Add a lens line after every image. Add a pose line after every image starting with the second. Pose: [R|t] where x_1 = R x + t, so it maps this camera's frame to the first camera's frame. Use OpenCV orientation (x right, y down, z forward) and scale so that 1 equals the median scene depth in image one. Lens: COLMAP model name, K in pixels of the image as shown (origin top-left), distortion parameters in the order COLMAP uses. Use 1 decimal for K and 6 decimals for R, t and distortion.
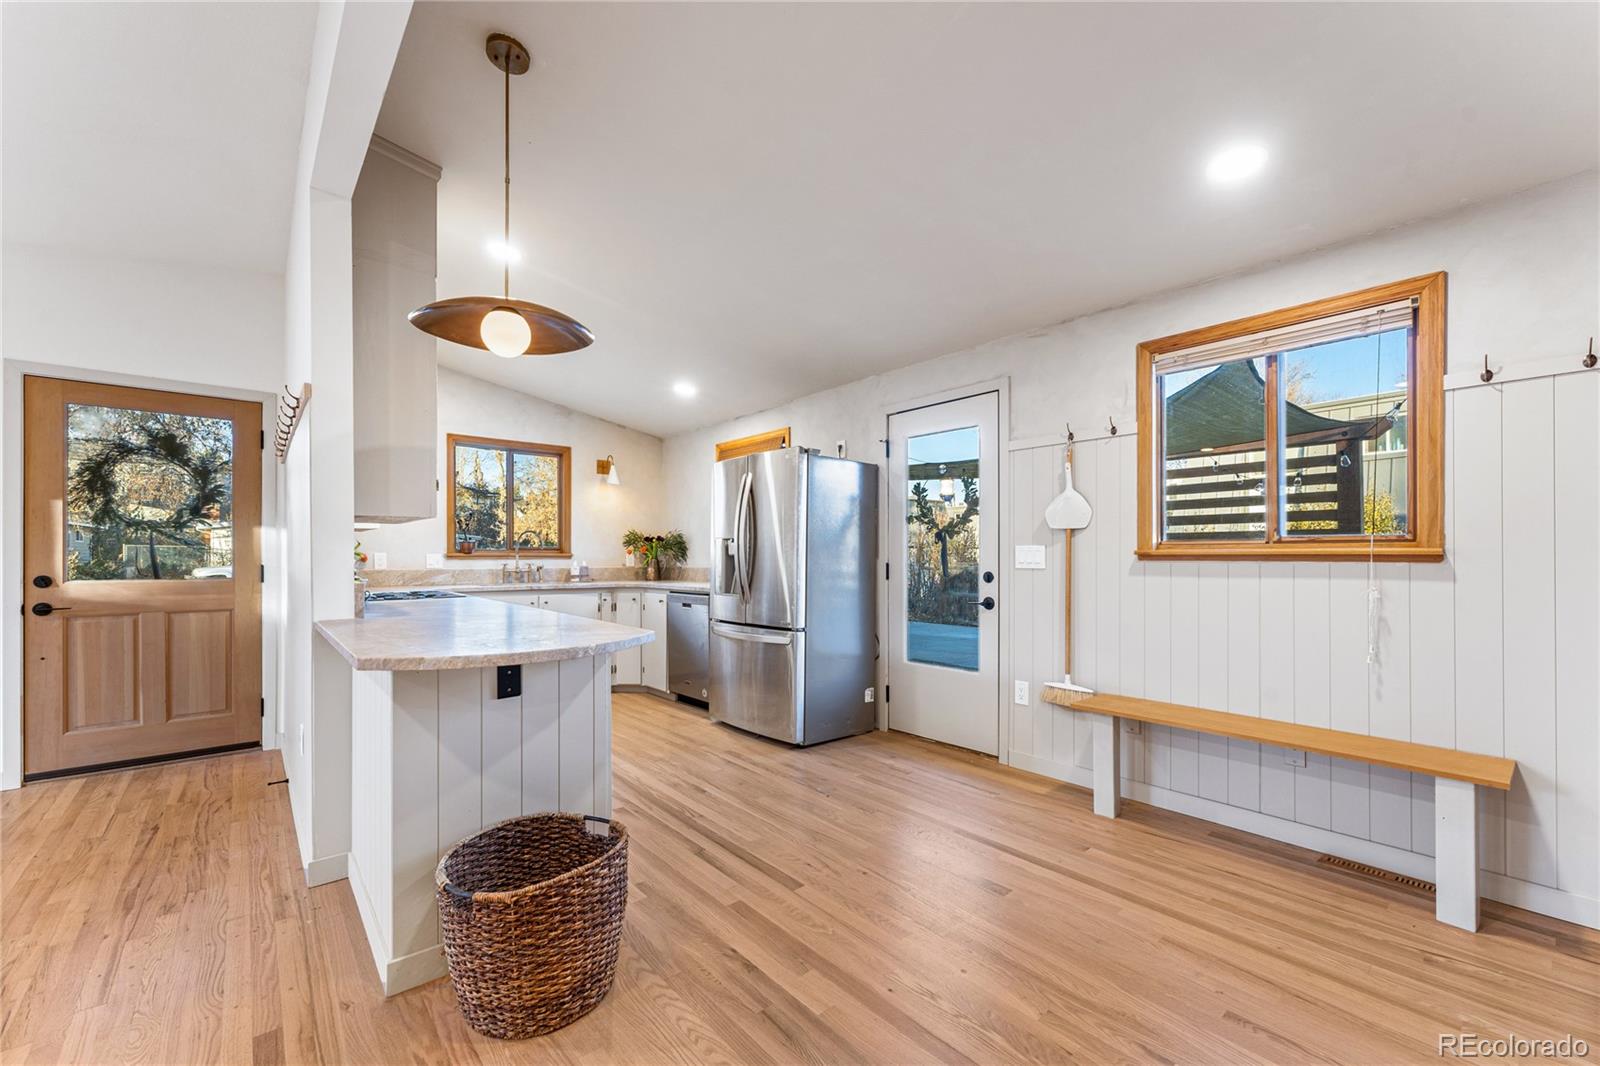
lens RADIAL K [[651.0, 0, 800.1], [0, 651.0, 555.9], [0, 0, 1]] dist [0.003479, -0.000718]
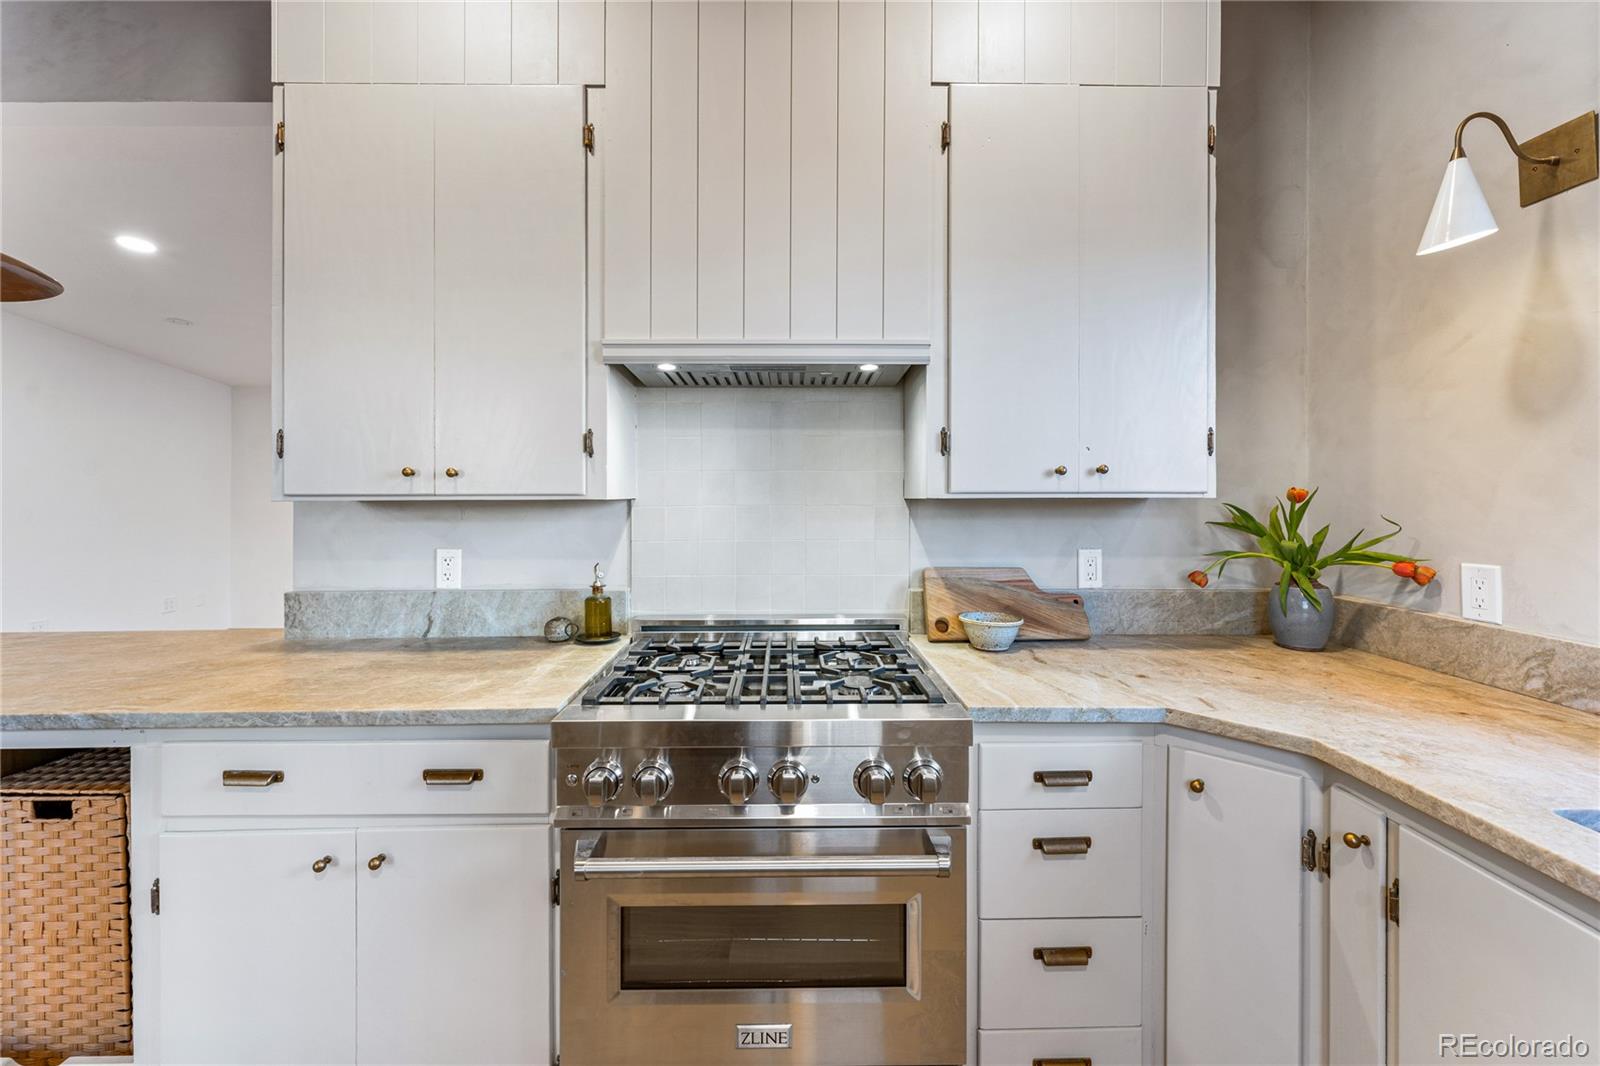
lens RADIAL K [[651.0, 0, 790.1], [0, 651.0, 500.5], [0, 0, 1]] dist [0.003479, -0.000718]
pose [[-0.641031, 0.009969, -0.767450, -0.214463], [0.000259, 0.999918, 0.012772, -0.034679], [0.767515, 0.007989, -0.640981, 0.904269]]
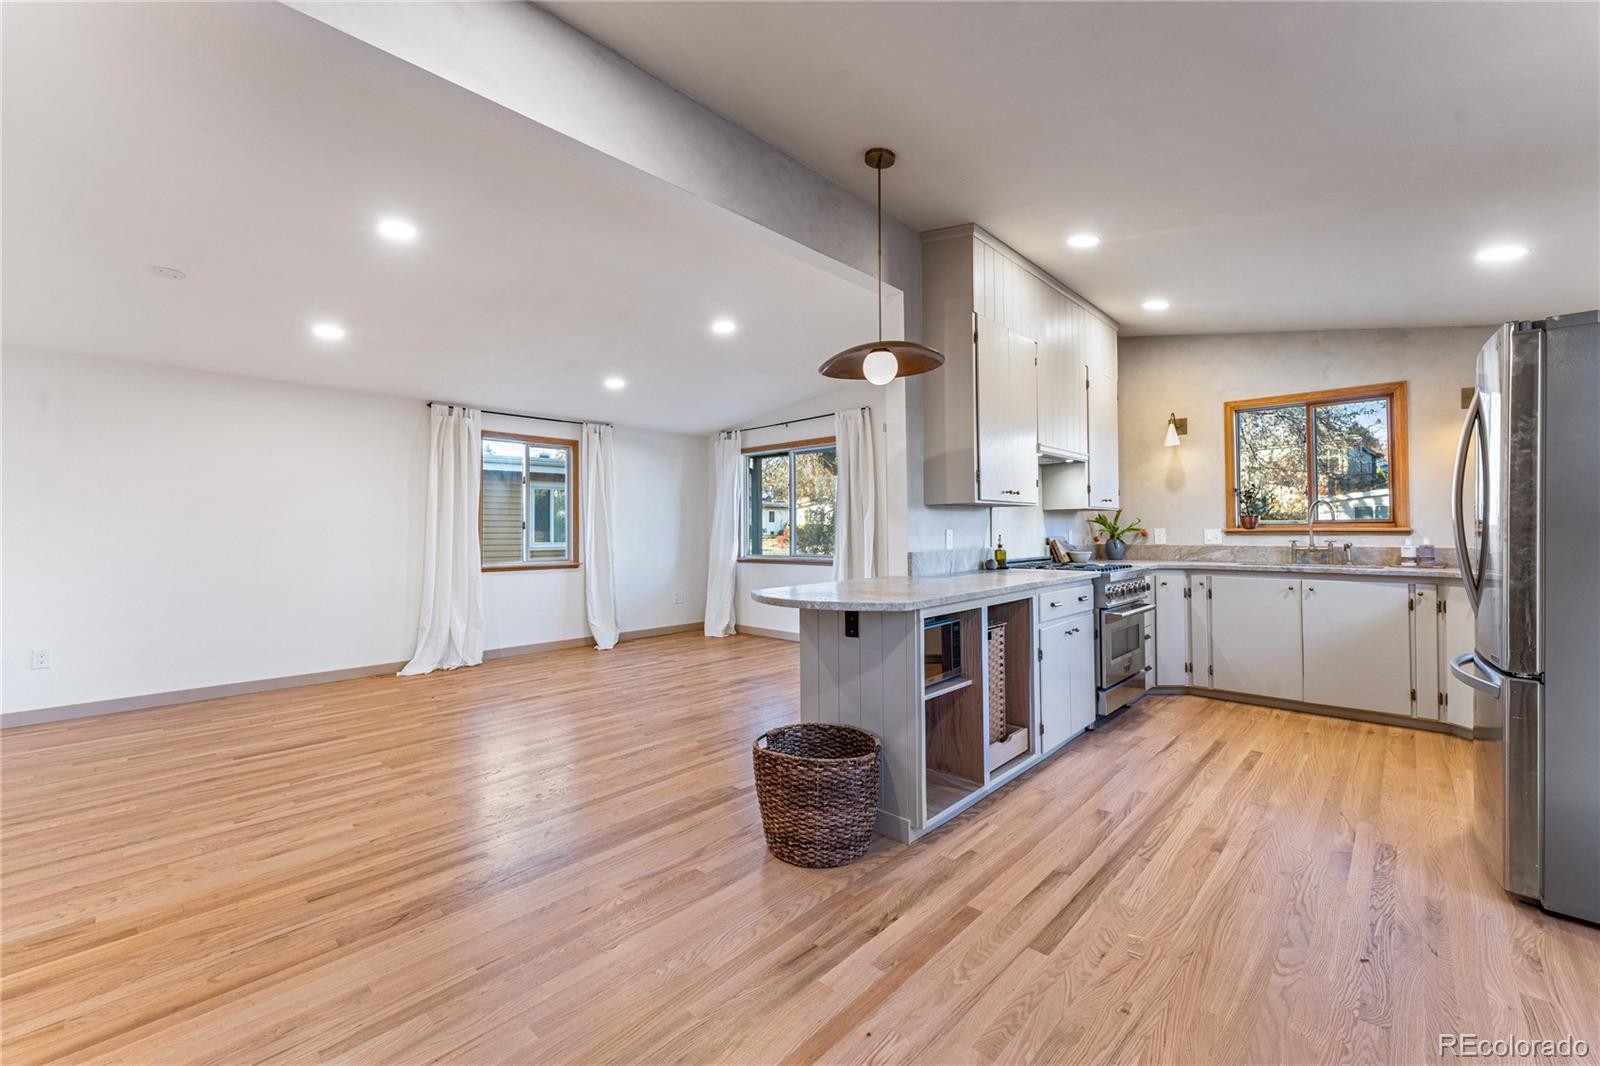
lens RADIAL K [[651.0, 0, 788.0], [0, 651.0, 523.1], [0, 0, 1]] dist [0.003479, -0.000718]
pose [[0.098507, -0.012929, -0.995052, 0.340809], [0.003100, 0.999915, -0.012685, -0.001772], [0.995132, -0.001836, 0.098538, 0.274422]]
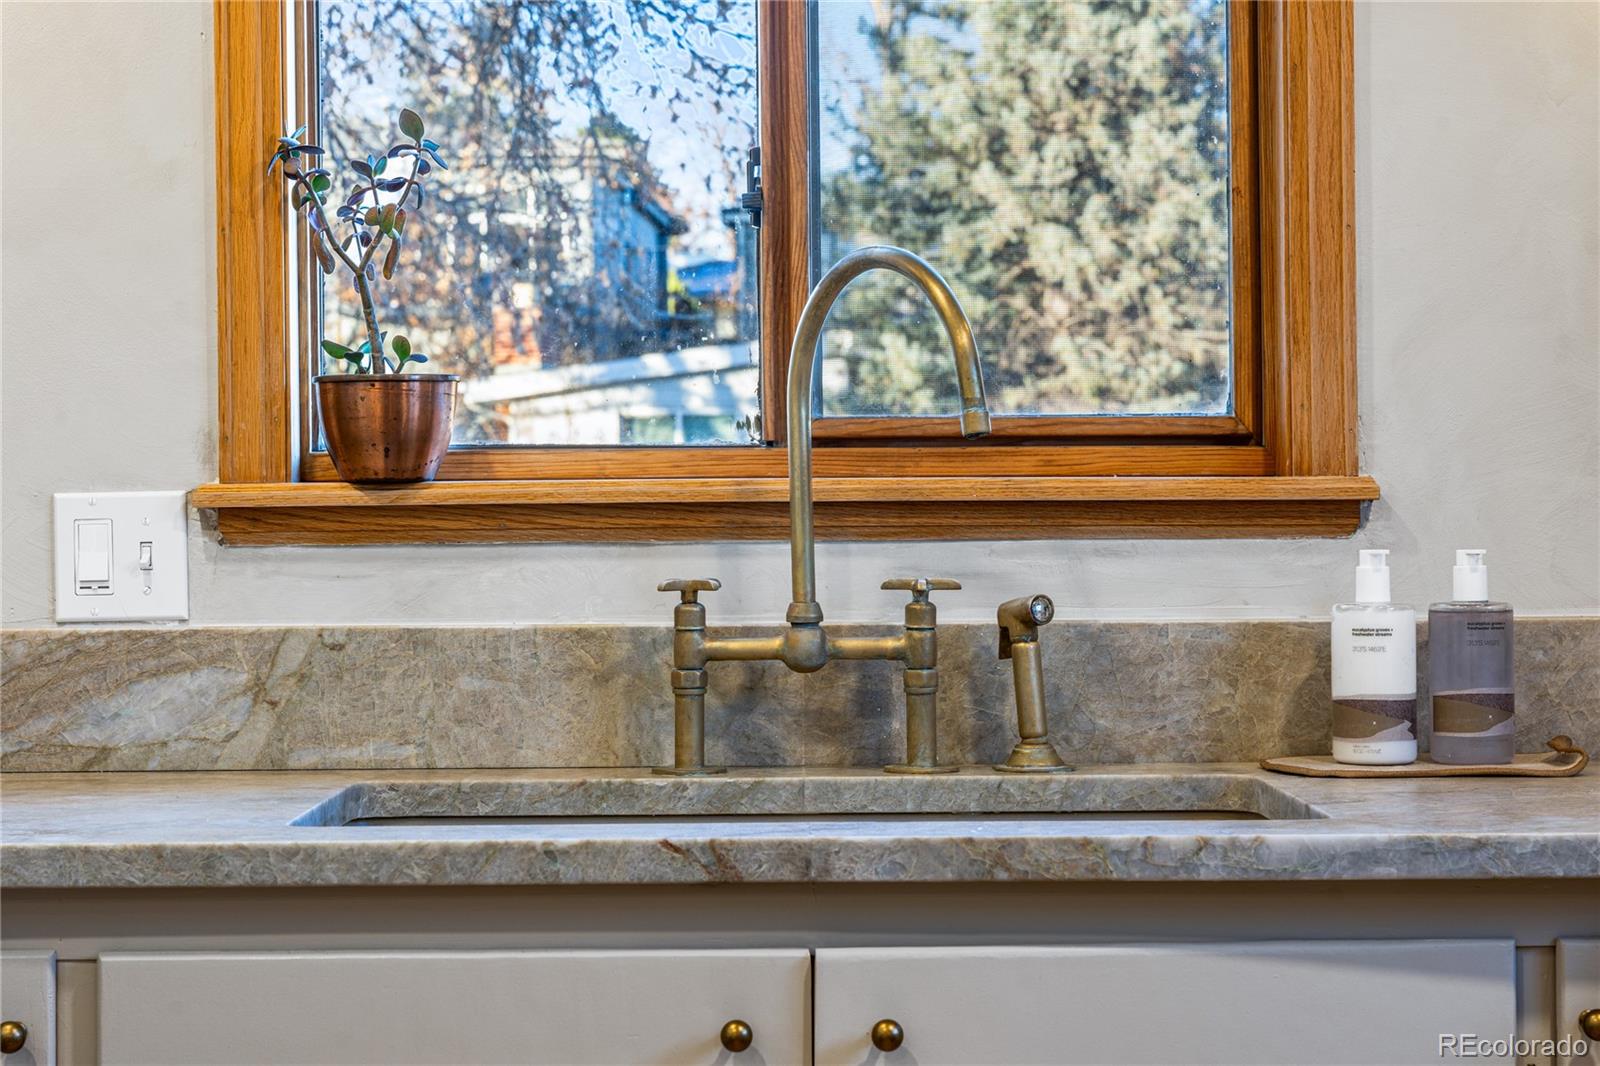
lens RADIAL K [[3192.5, 0, 801.0], [0, 3192.5, 530.3], [0, 0, 1]] dist [0.003847, 0.000000]
pose [[0.770806, -0.000535, -0.637070, -0.124017], [0.006891, 0.999948, 0.007498, 0.000464], [0.637033, -0.010170, 0.770770, 0.651891]]
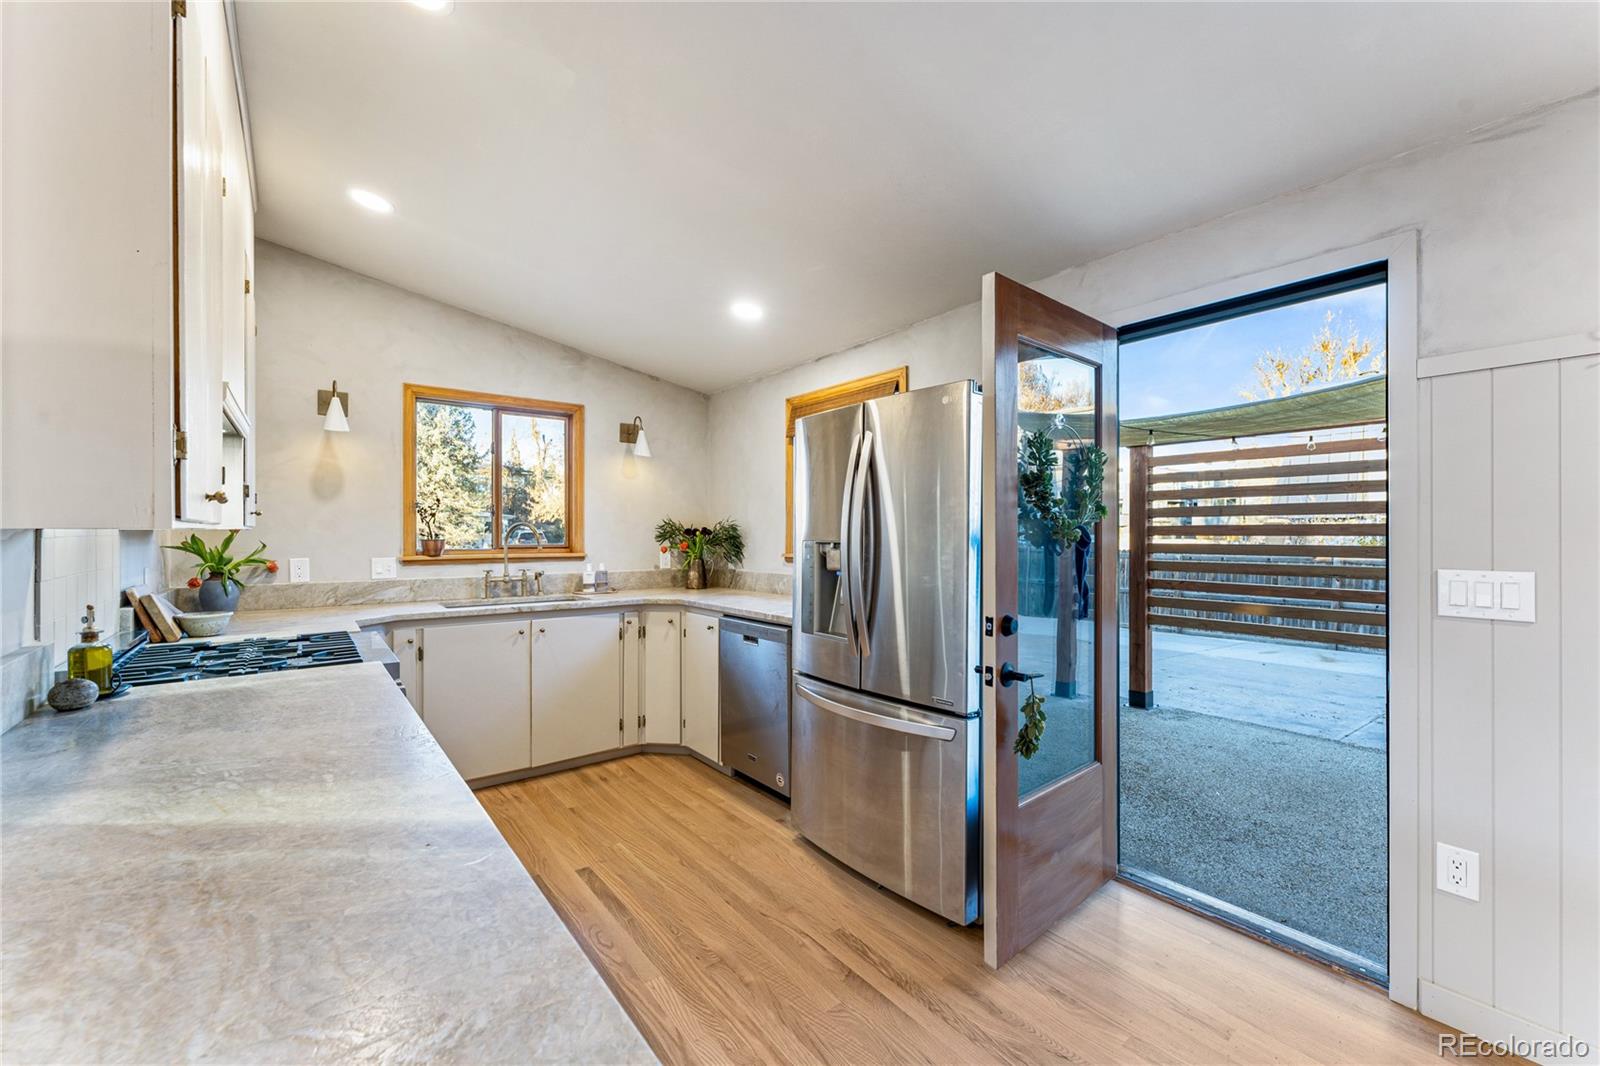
lens RADIAL K [[651.0, 0, 804.1], [0, 651.0, 530.5], [0, 0, 1]] dist [0.003479, -0.000718]
pose [[0.998989, 0.000156, -0.044954, -0.086448], [-0.000328, 0.999993, -0.003811, -0.029261], [0.044953, 0.003822, 0.998982, 0.330797]]
